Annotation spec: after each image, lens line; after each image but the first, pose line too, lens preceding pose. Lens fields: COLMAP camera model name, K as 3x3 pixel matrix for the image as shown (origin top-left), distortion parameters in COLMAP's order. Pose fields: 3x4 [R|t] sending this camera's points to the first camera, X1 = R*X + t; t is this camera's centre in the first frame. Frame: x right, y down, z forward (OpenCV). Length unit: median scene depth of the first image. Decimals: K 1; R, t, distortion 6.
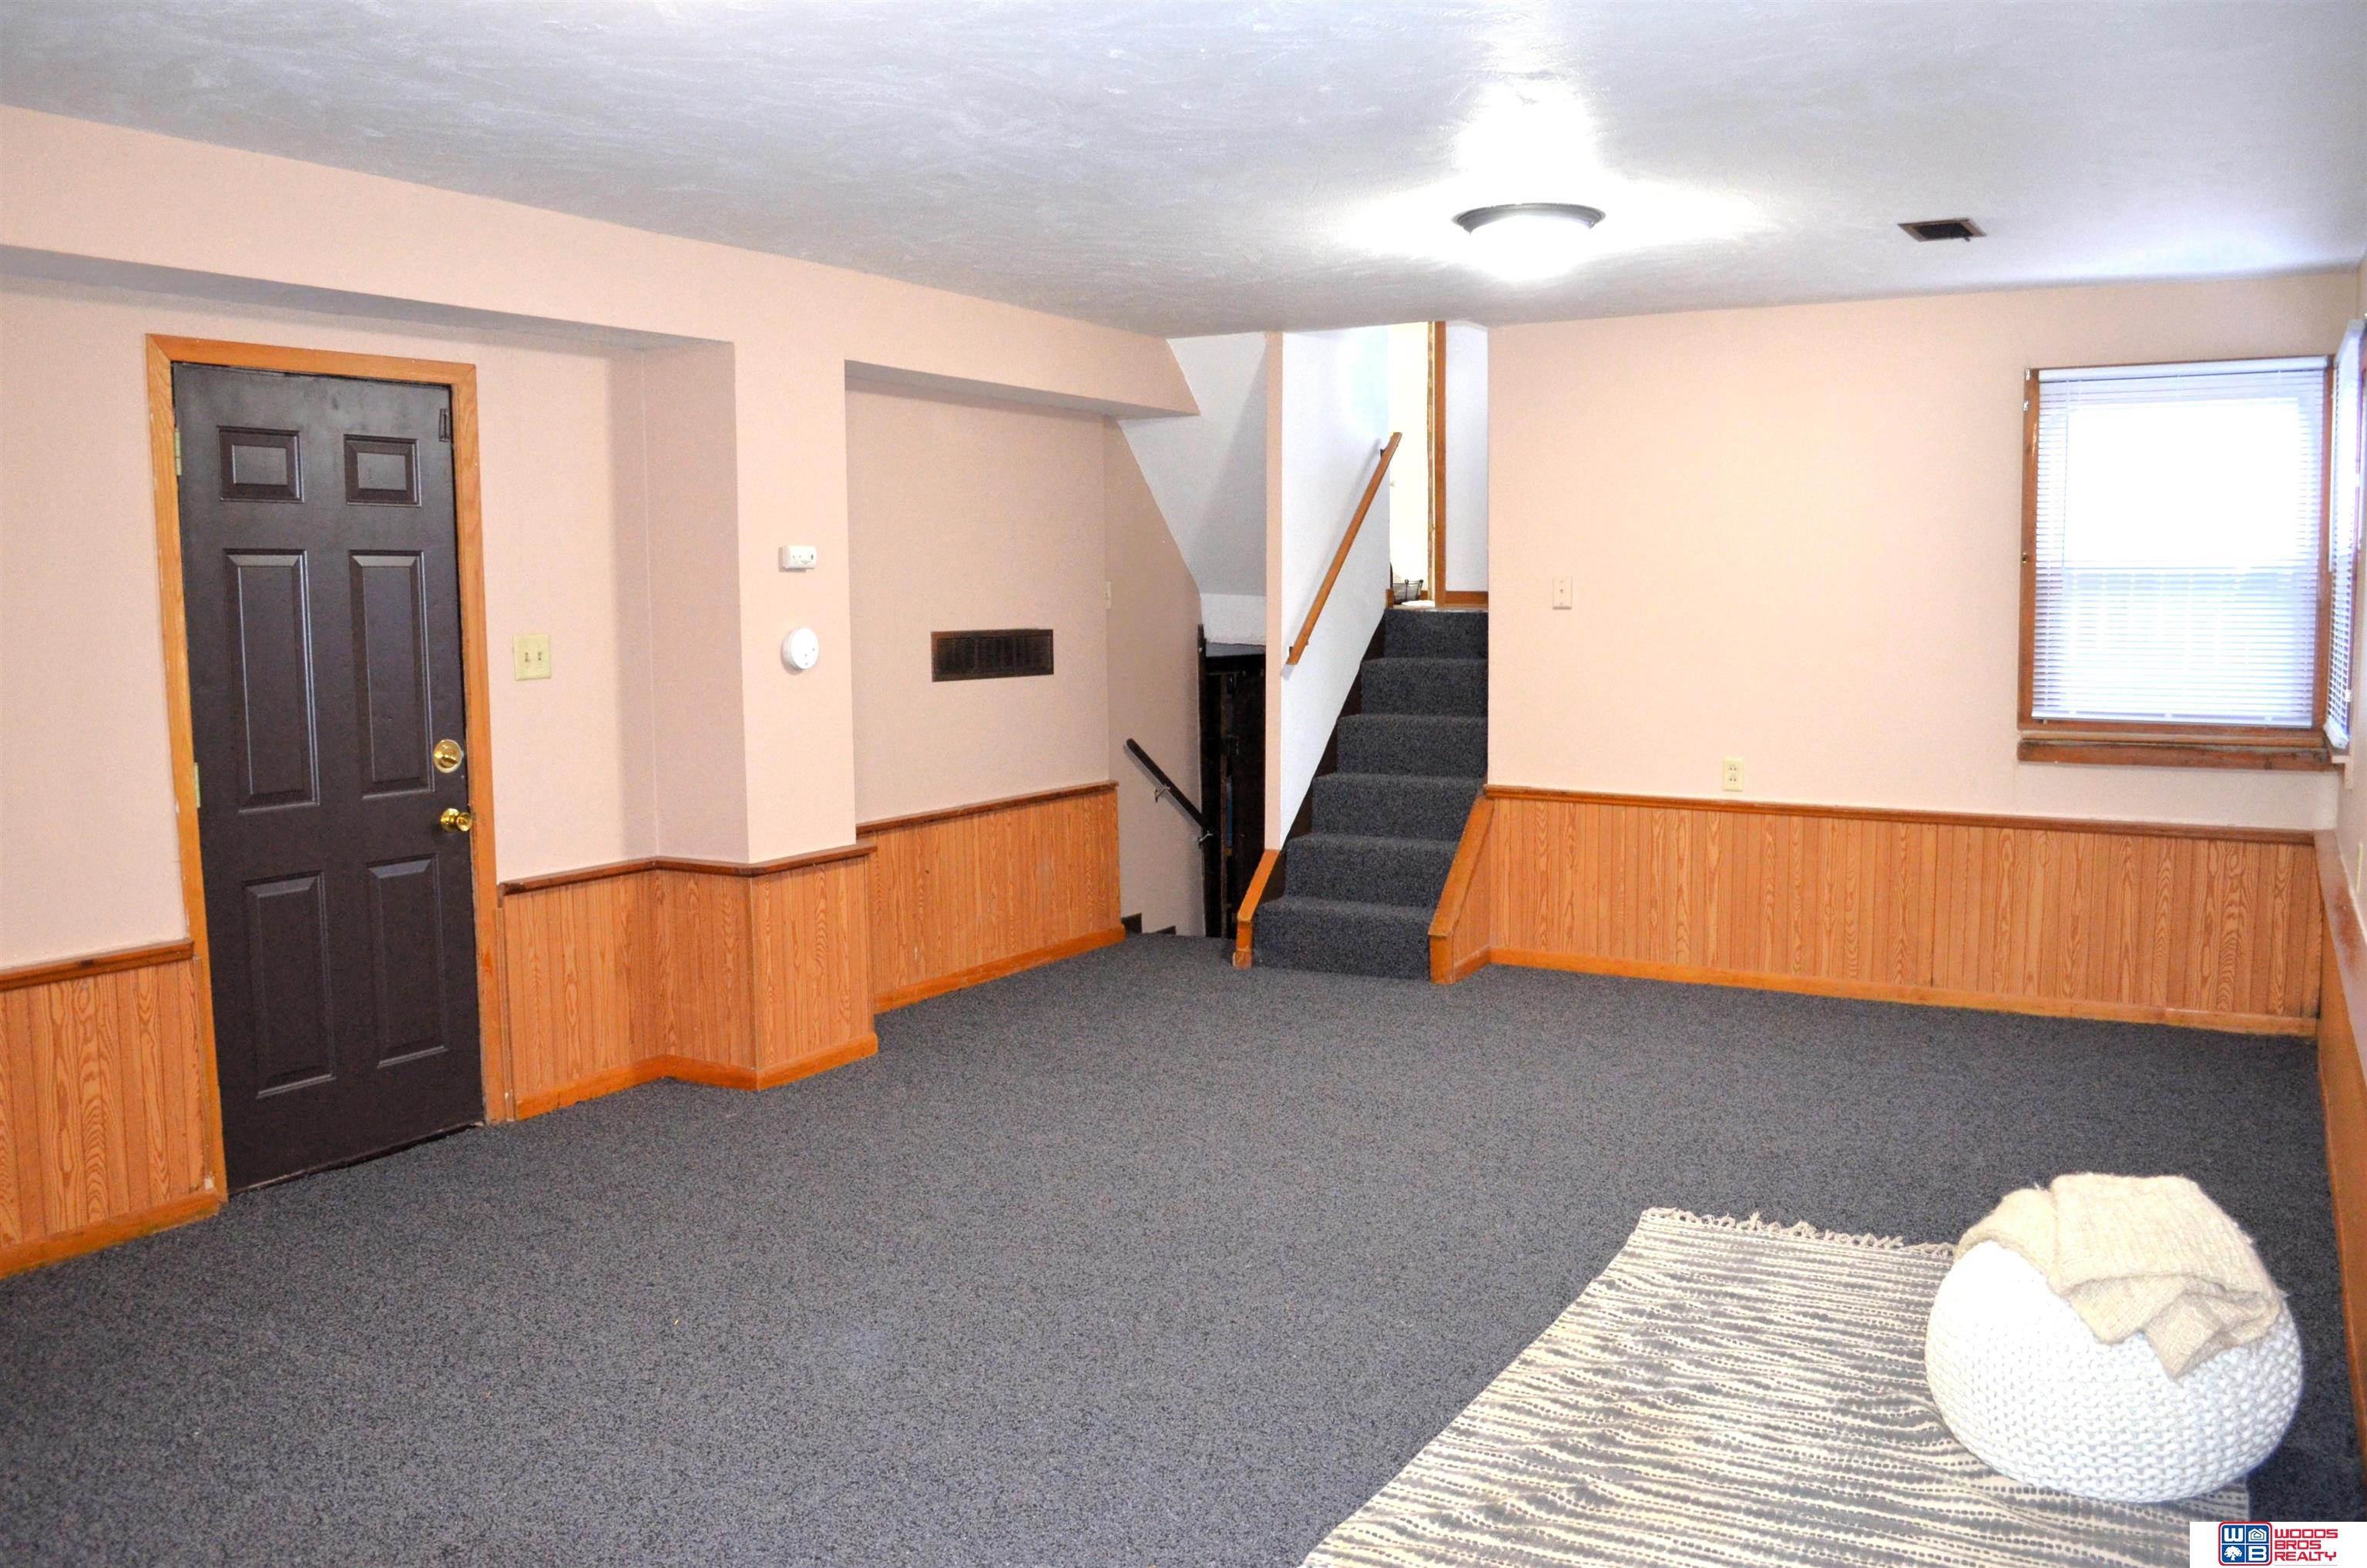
lens RADIAL K [[1965.3, 0, 1183.5], [0, 1965.3, 784.0], [0, 0, 1]] dist [-0.072099, -0.006783]
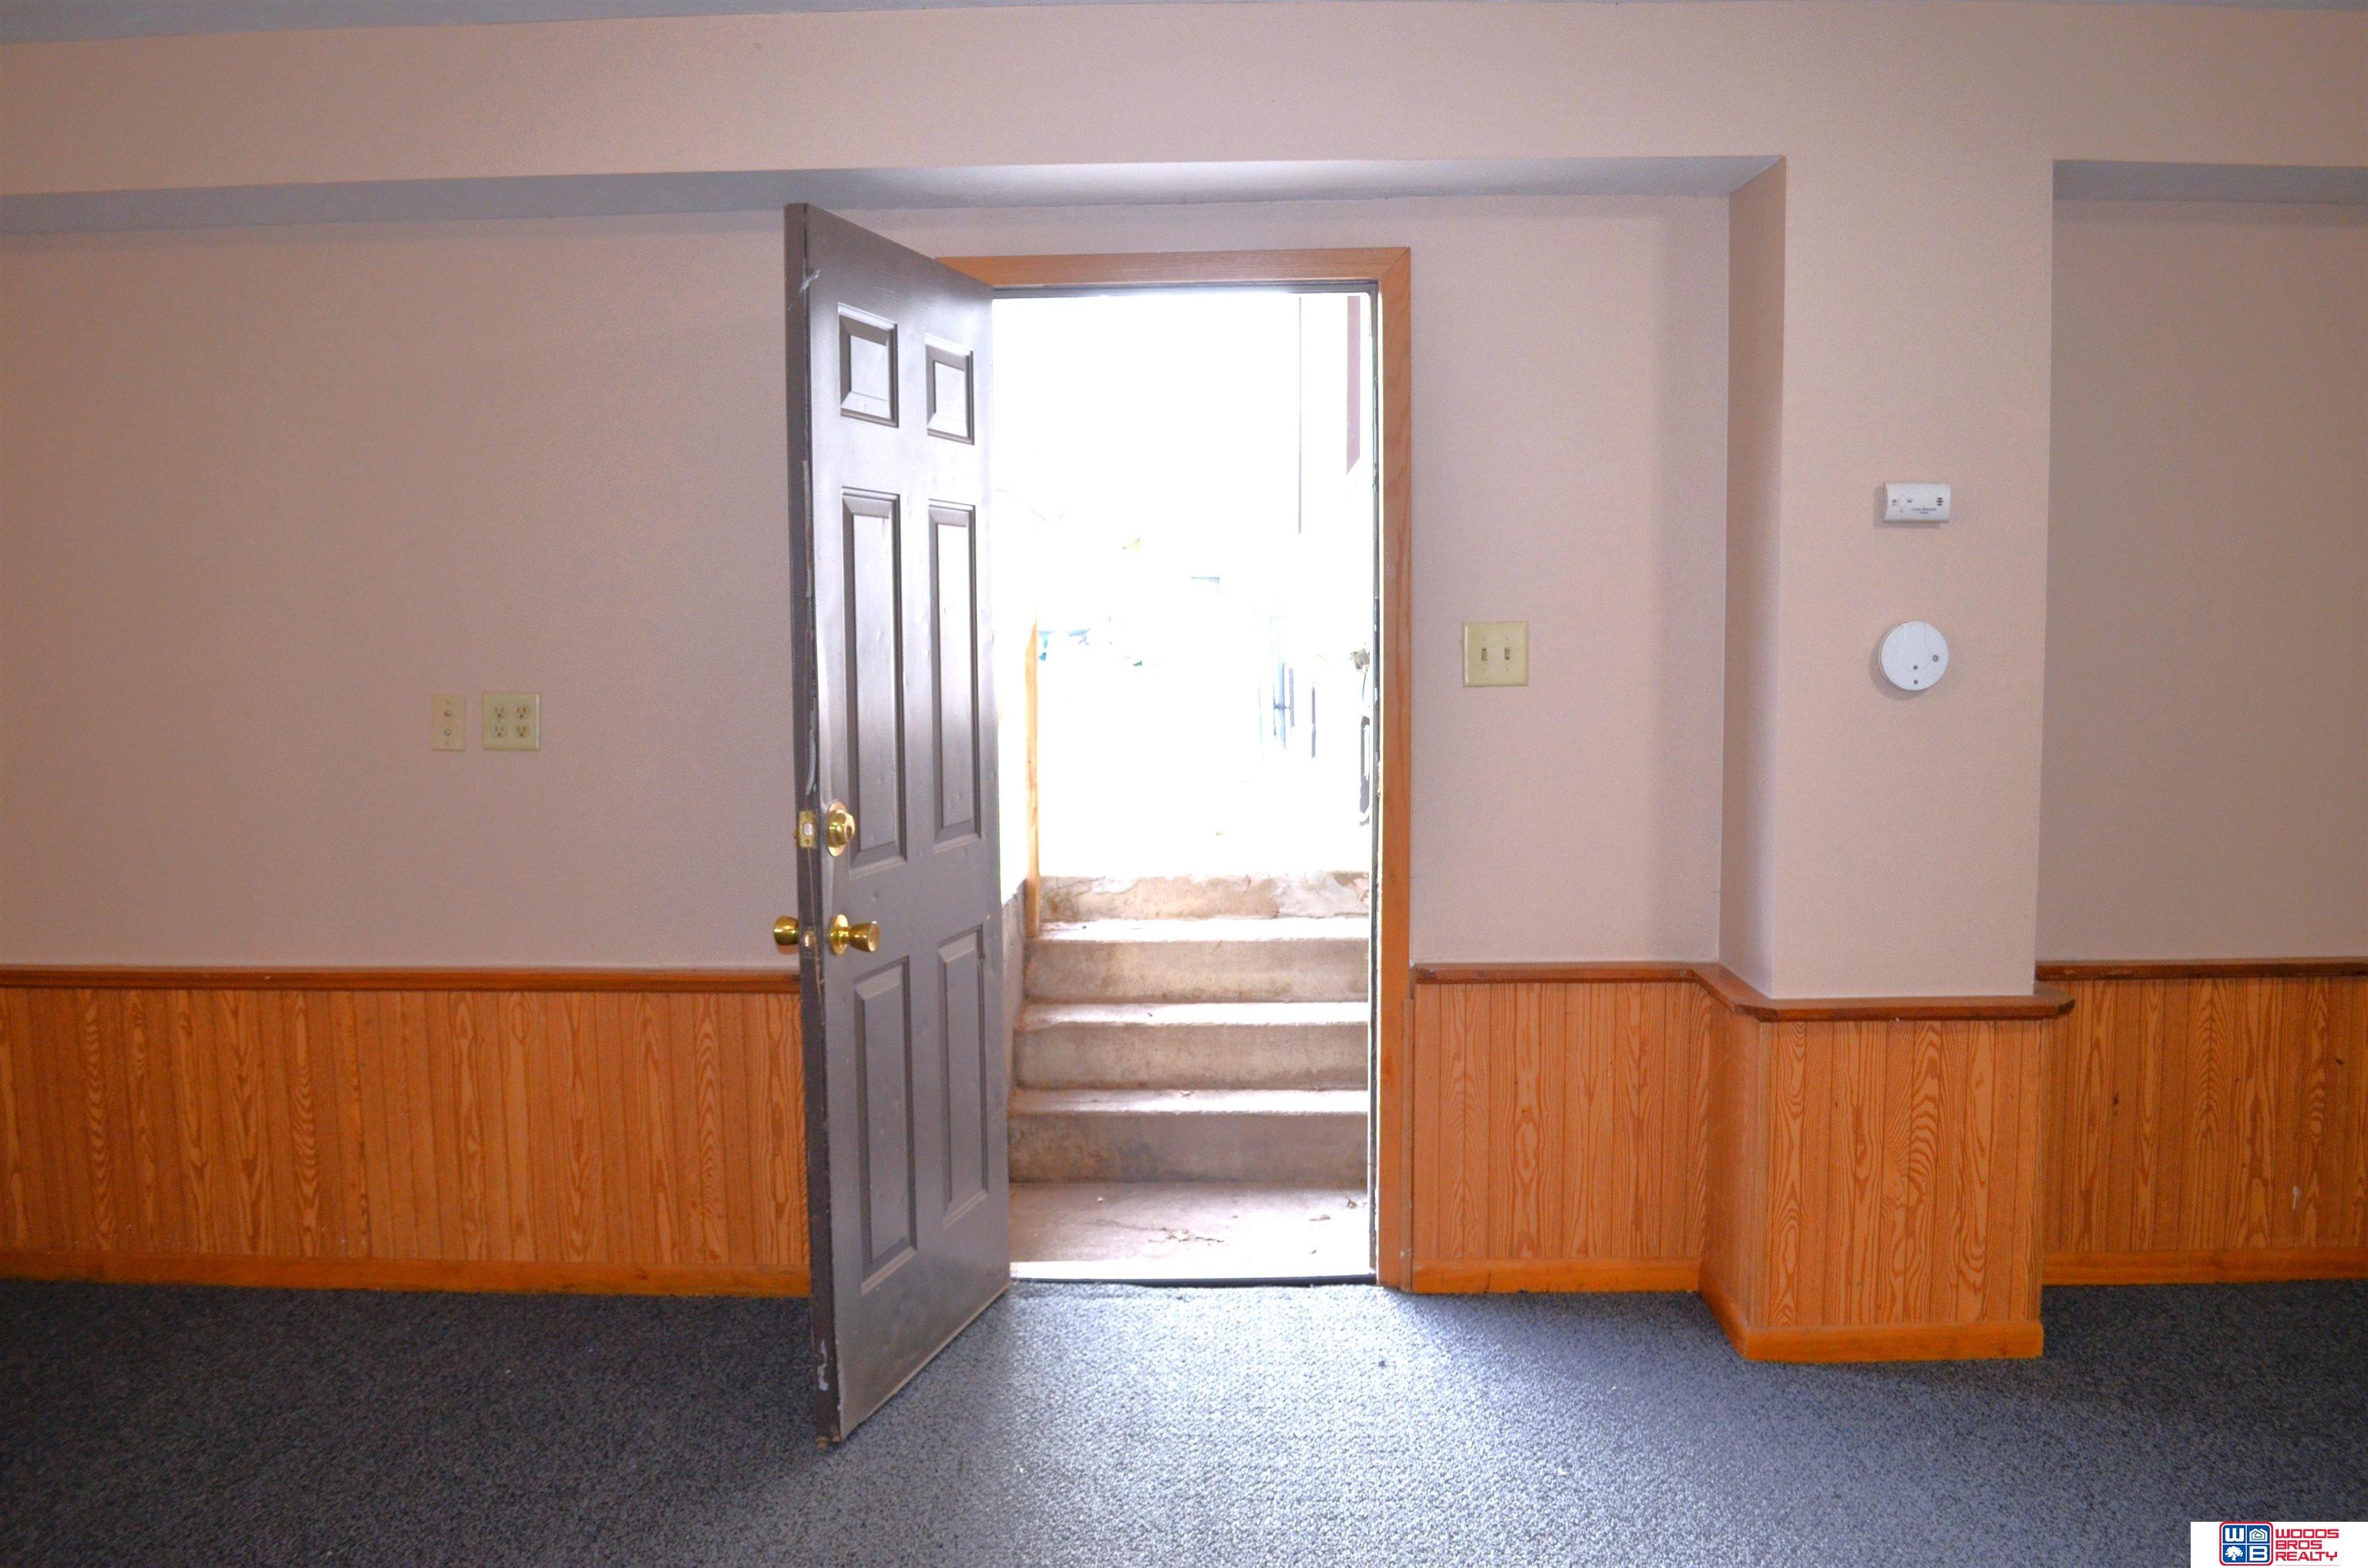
lens RADIAL K [[1966.1, 0, 1184.0], [0, 1966.1, 784.0], [0, 0, 1]] dist [-0.072099, -0.006783]
pose [[0.482539, 0.086131, -0.871629, 0.221138], [-0.085274, 0.995045, 0.051118, -0.042746], [0.871713, 0.049661, 0.487493, 0.529652]]
